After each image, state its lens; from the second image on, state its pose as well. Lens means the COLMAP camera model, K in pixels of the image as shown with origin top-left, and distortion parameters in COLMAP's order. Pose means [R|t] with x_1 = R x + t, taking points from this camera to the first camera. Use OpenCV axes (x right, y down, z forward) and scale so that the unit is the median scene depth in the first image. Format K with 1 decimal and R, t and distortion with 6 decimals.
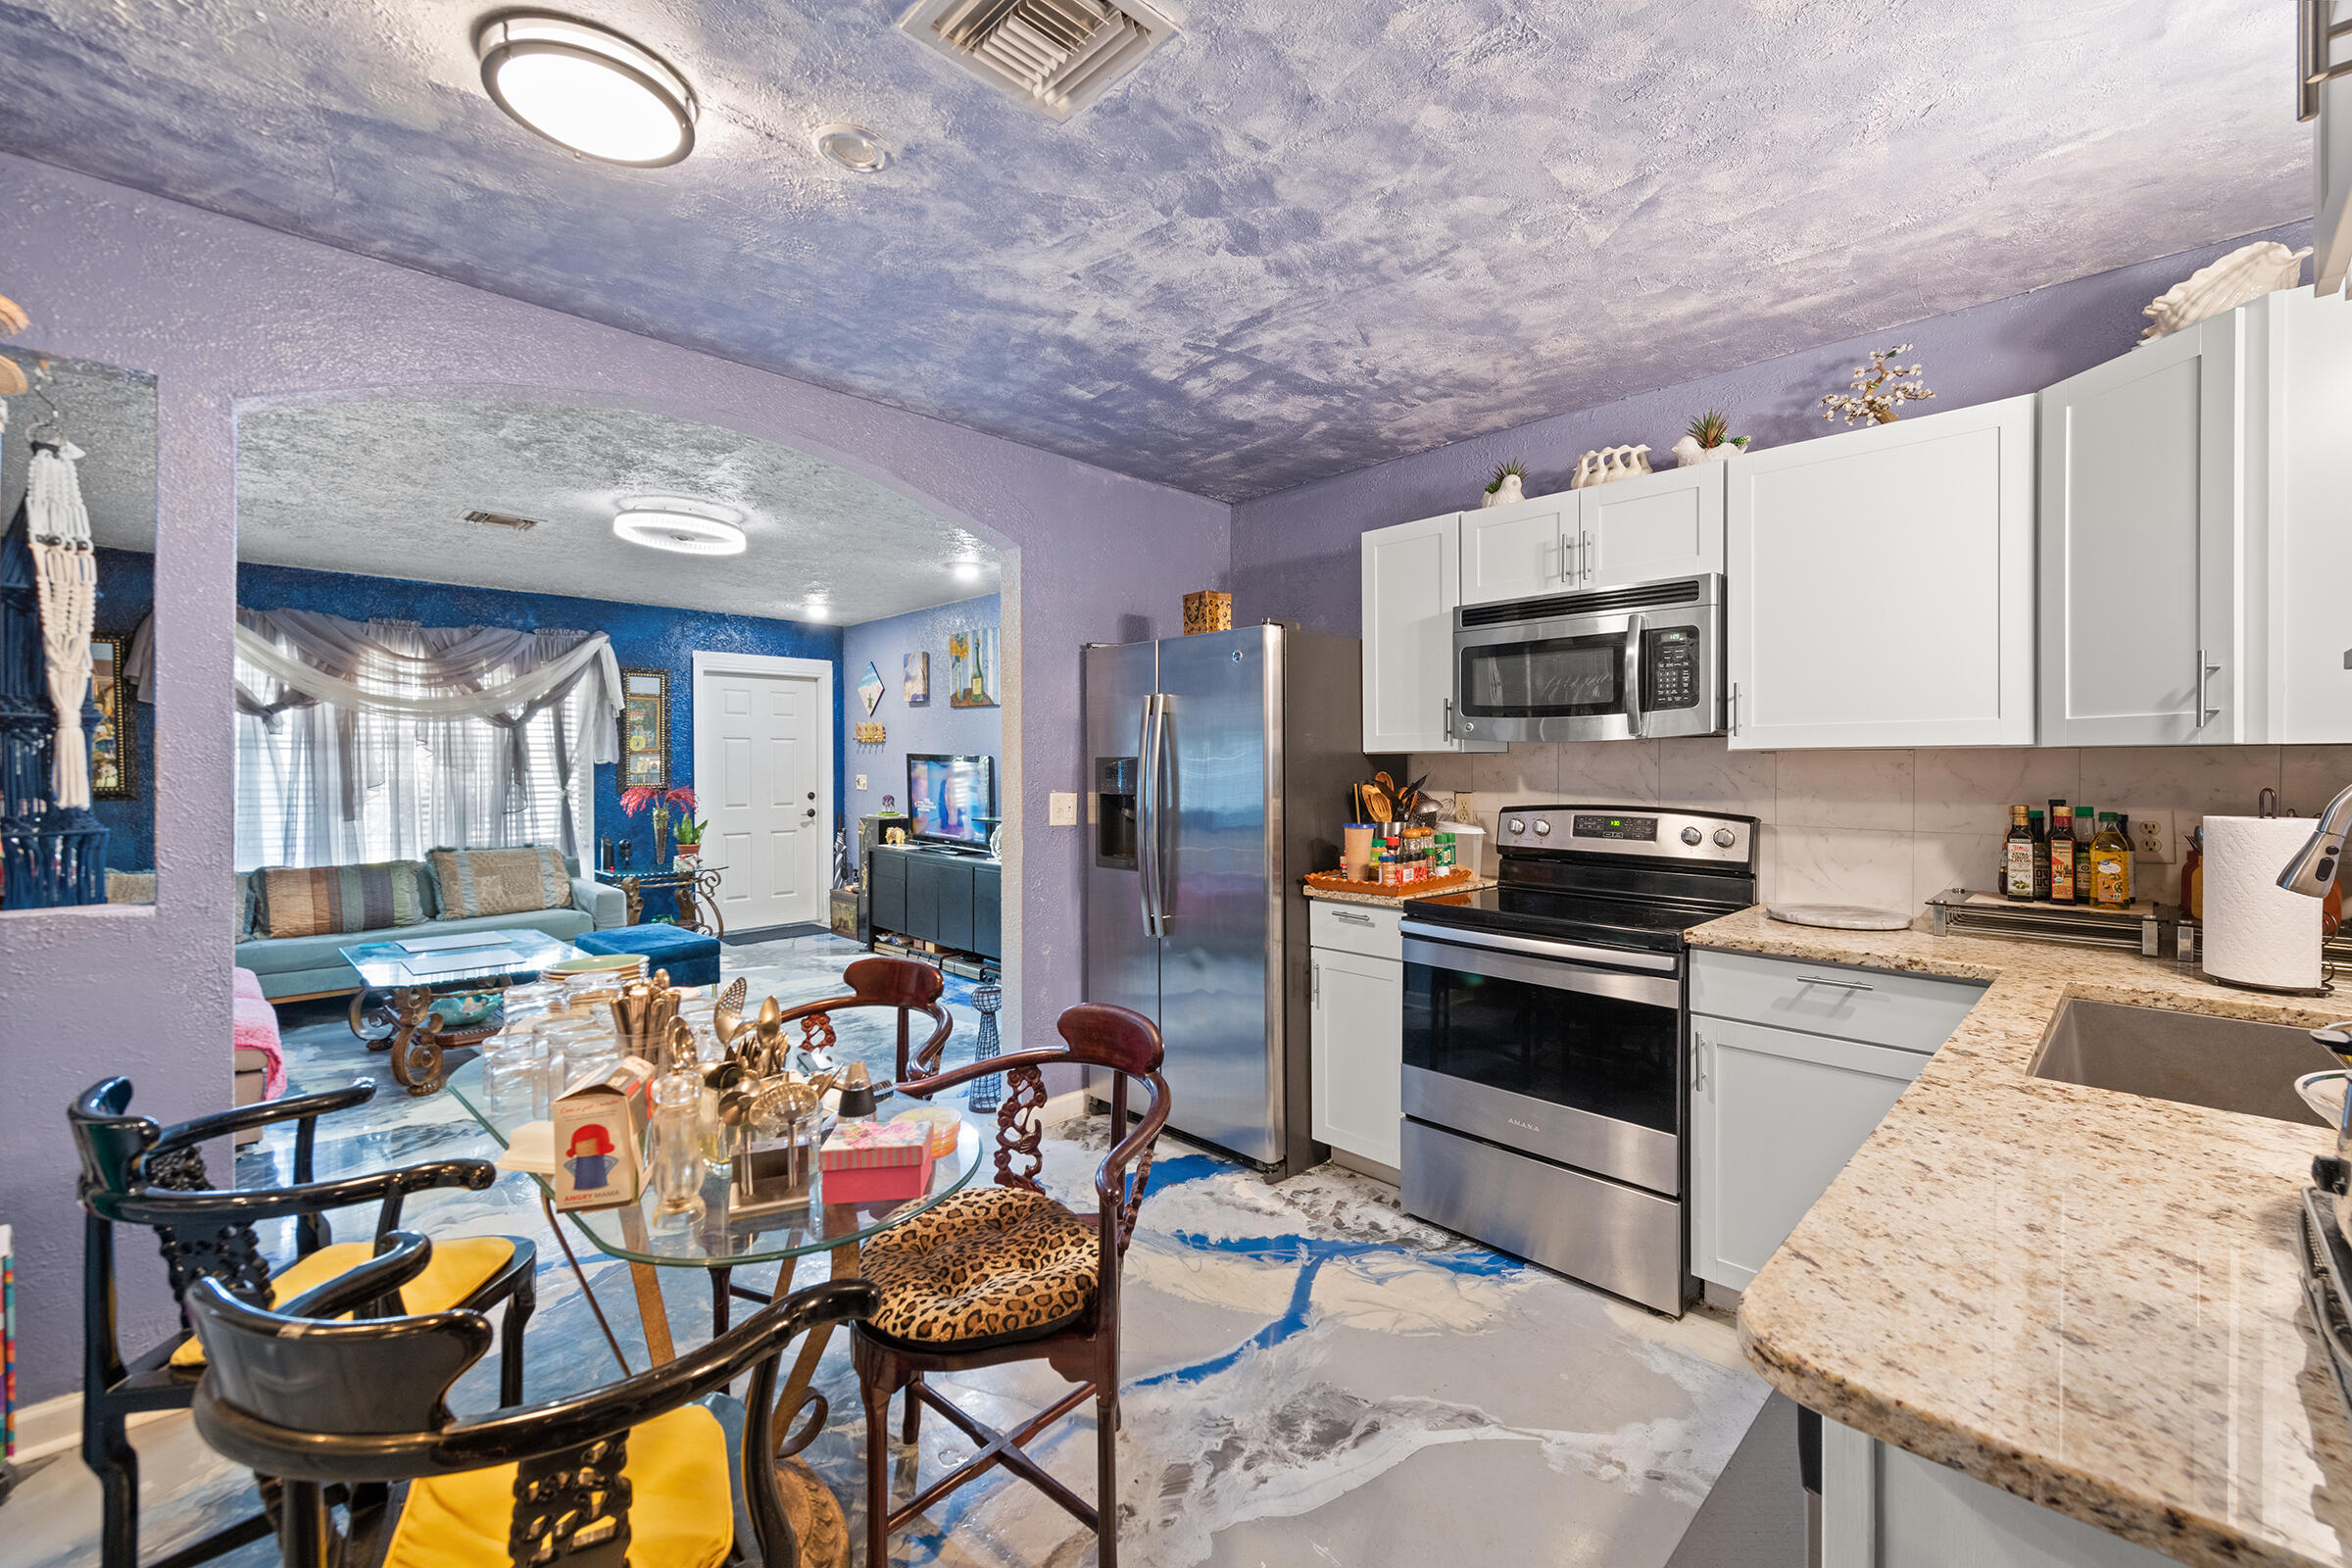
lens RADIAL K [[985.1, 0, 1226.5], [0, 985.1, 762.1], [0, 0, 1]] dist [0.020101, -0.000180]
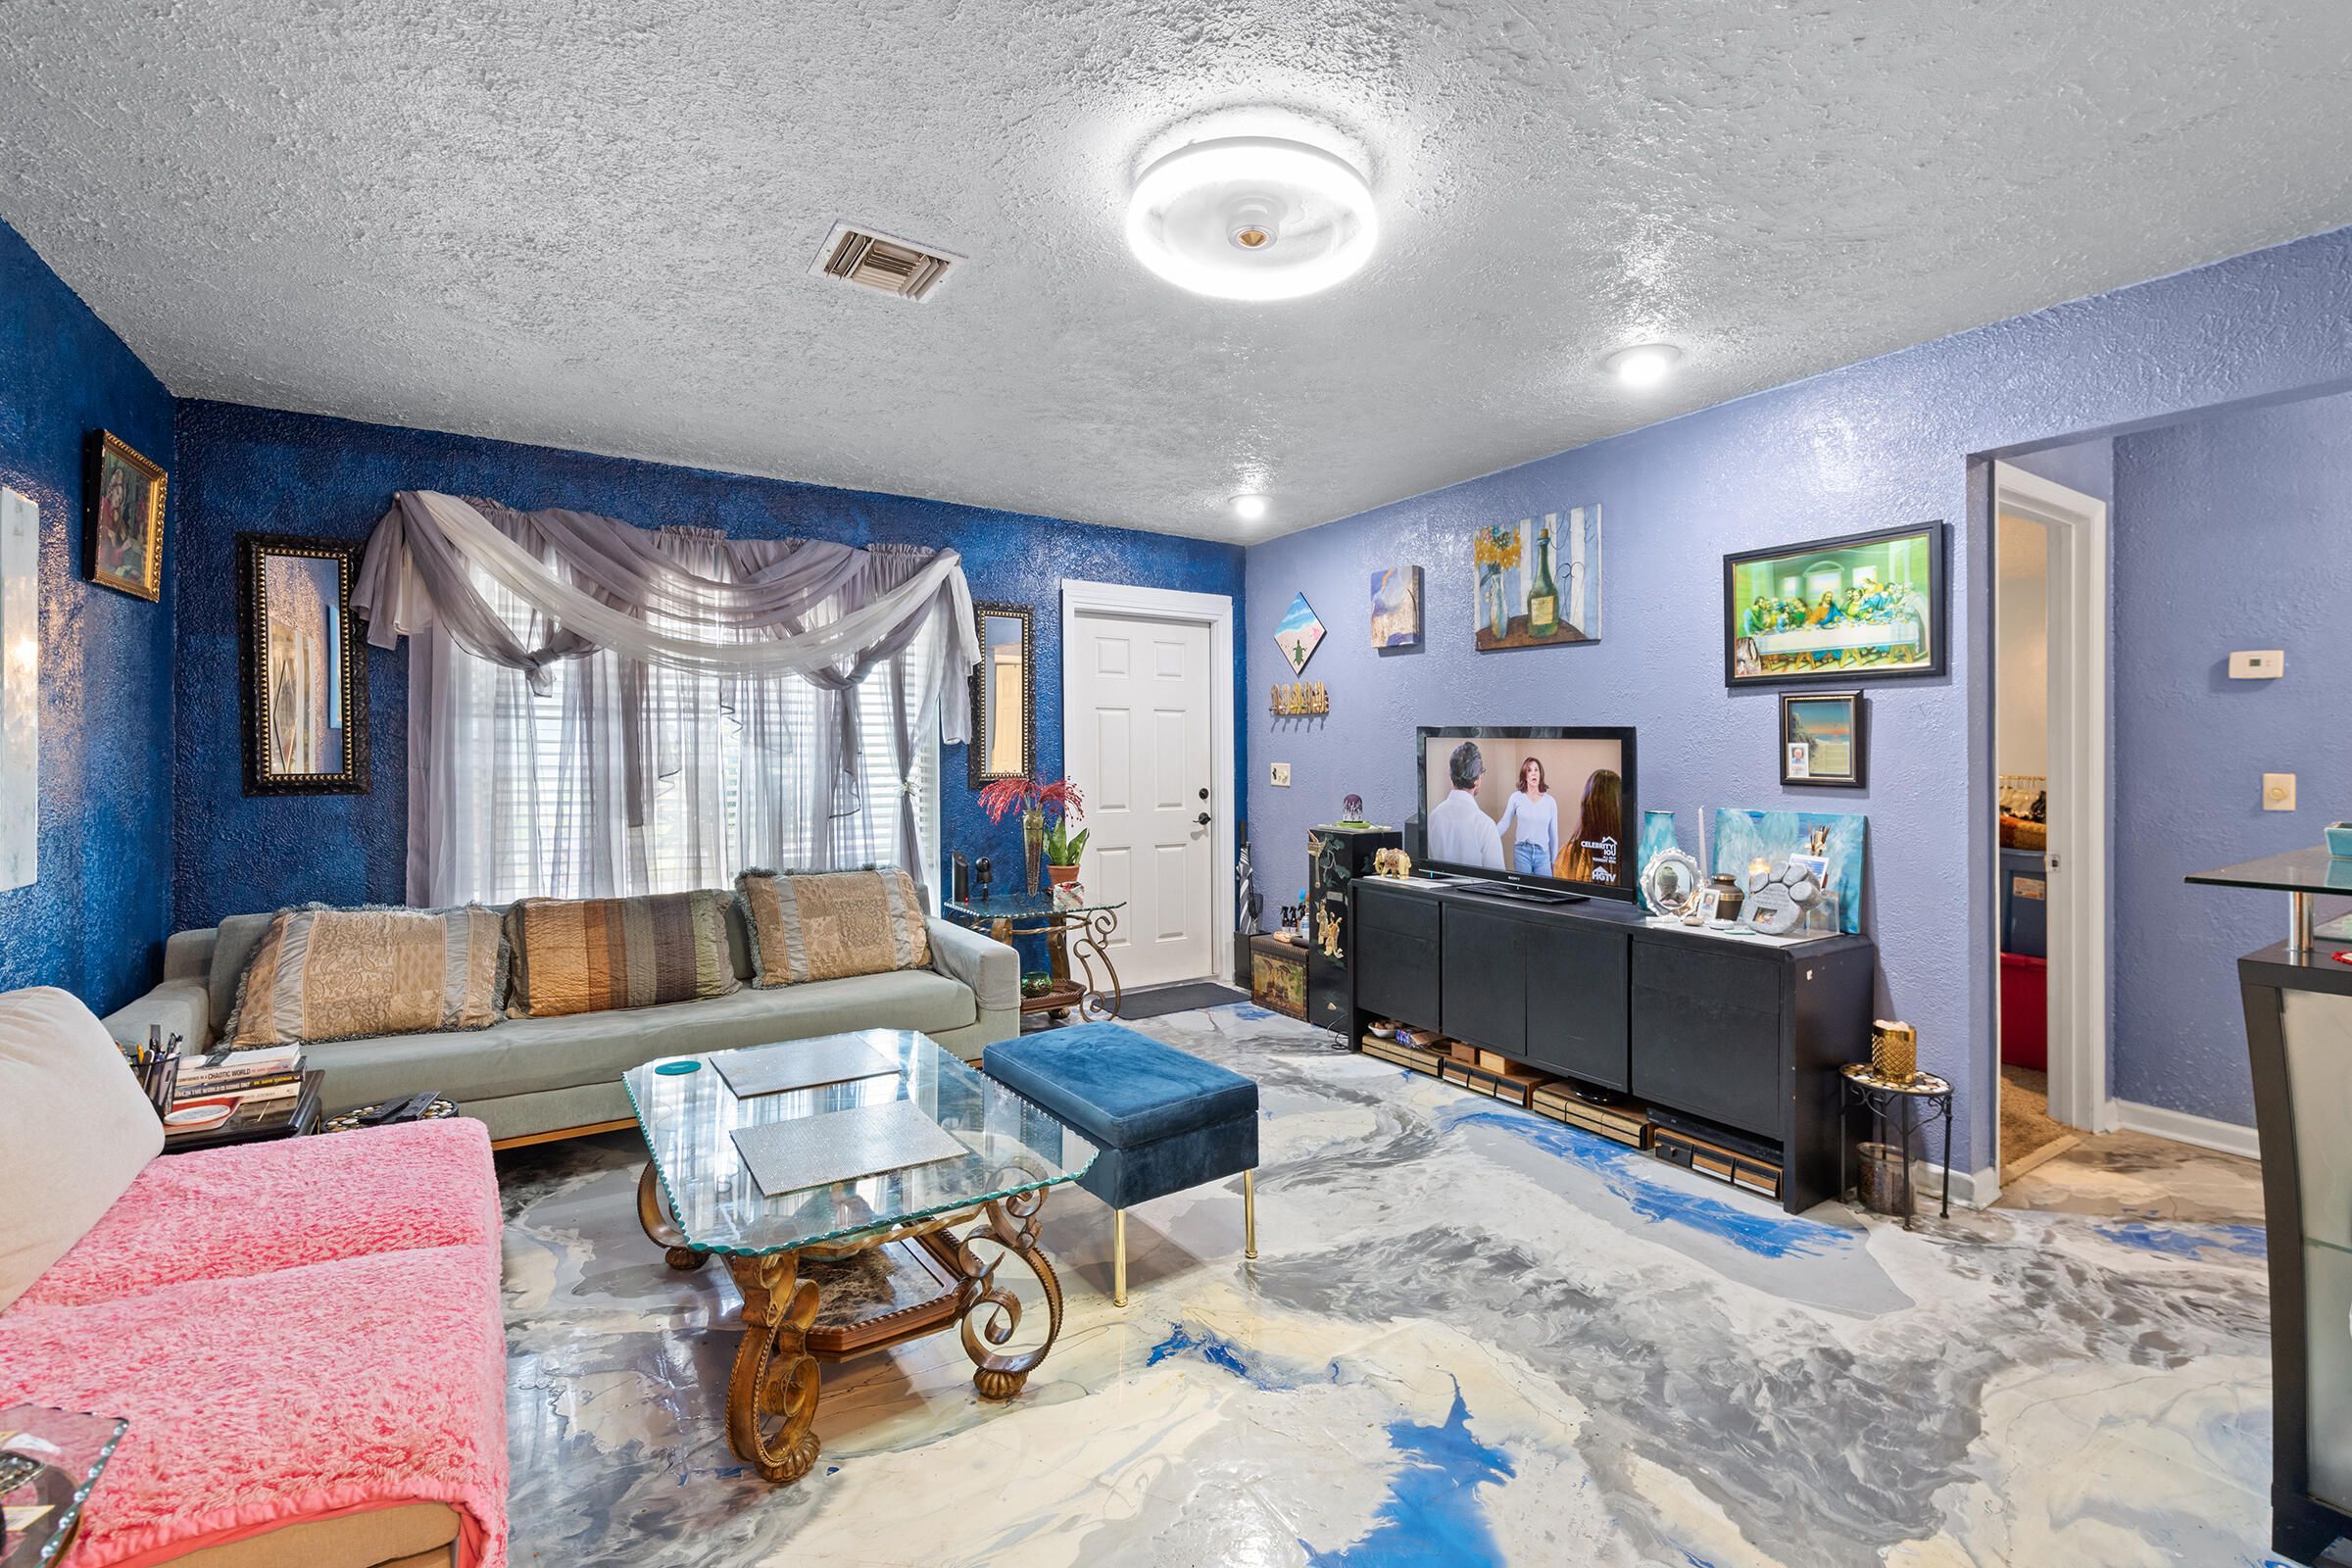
lens RADIAL K [[1031.9, 0, 1211.3], [0, 1031.9, 756.8], [0, 0, 1]] dist [0.016057, -0.000367]
pose [[0.978210, 0.001781, -0.207610, -0.340850], [-0.001919, 0.999998, -0.000466, 0.011262], [0.207609, 0.000854, 0.978211, 0.383767]]
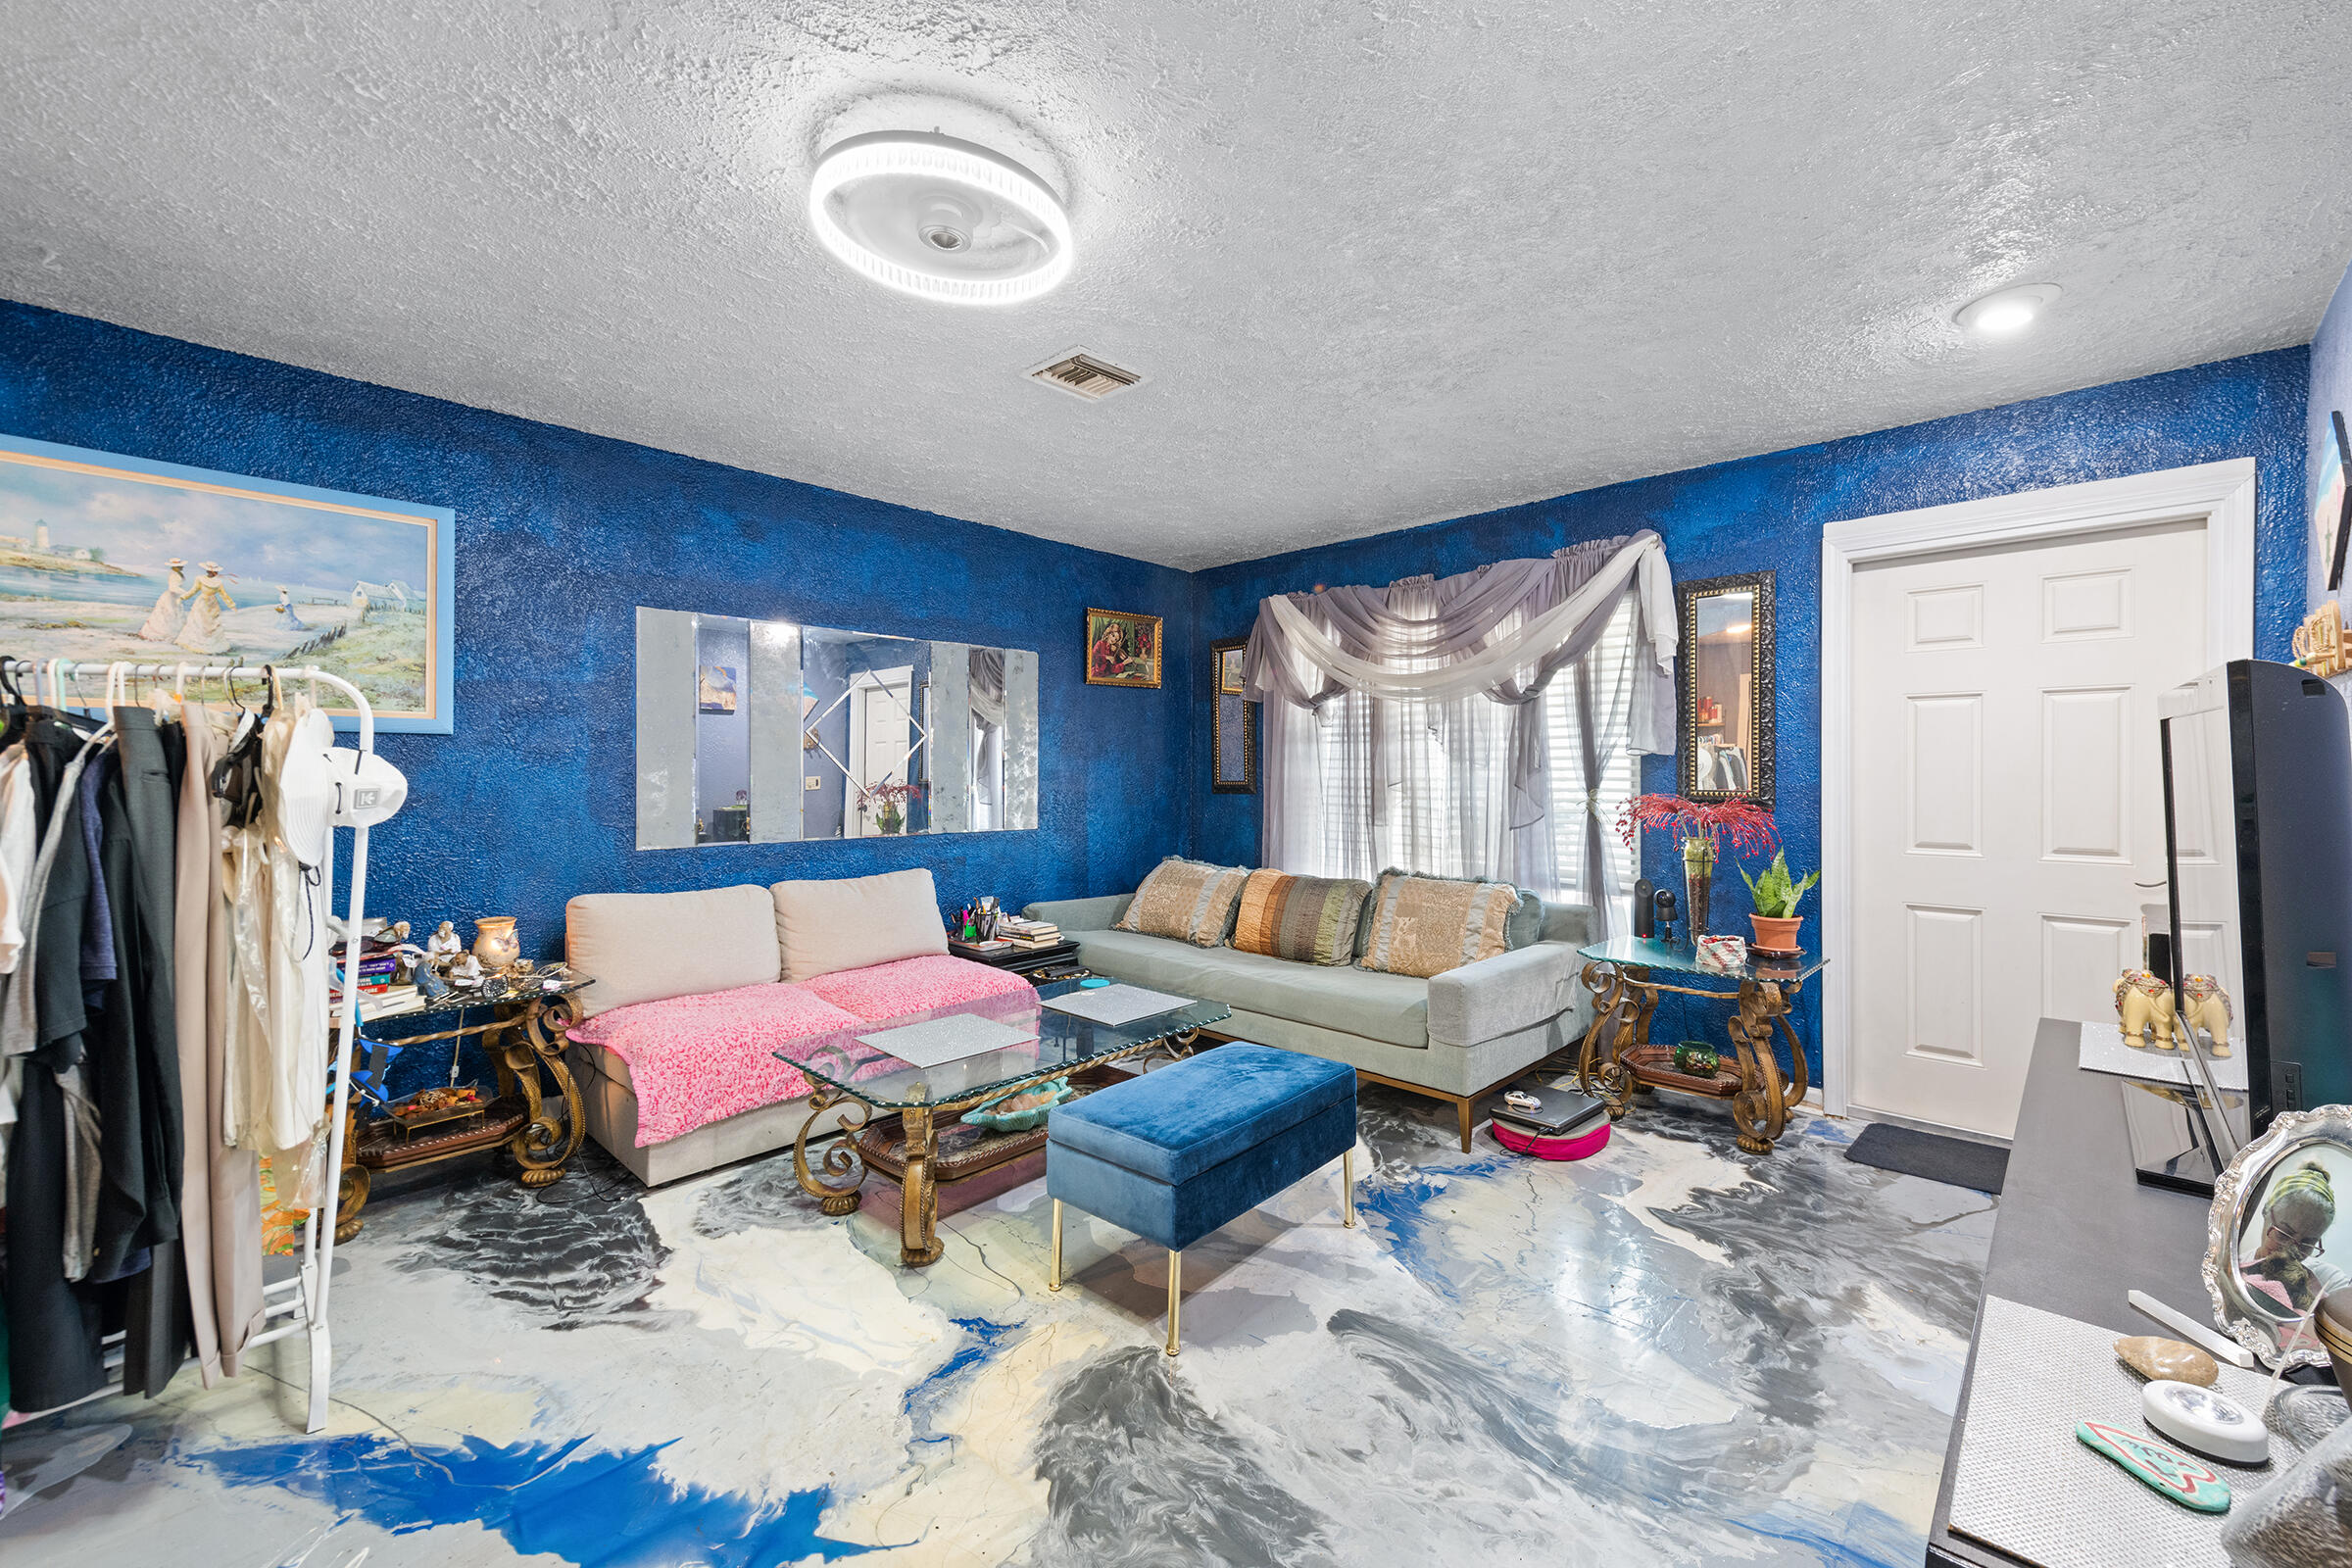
lens RADIAL K [[913.3, 0, 1176.0], [0, 913.3, 784.0], [0, 0, 1]] dist [0.012274, 0.000040]
pose [[0.025381, 0.014785, -0.999569, -0.102844], [-0.000407, 0.999891, 0.014779, 0.011387], [0.999678, 0.000032, 0.025385, 0.780358]]
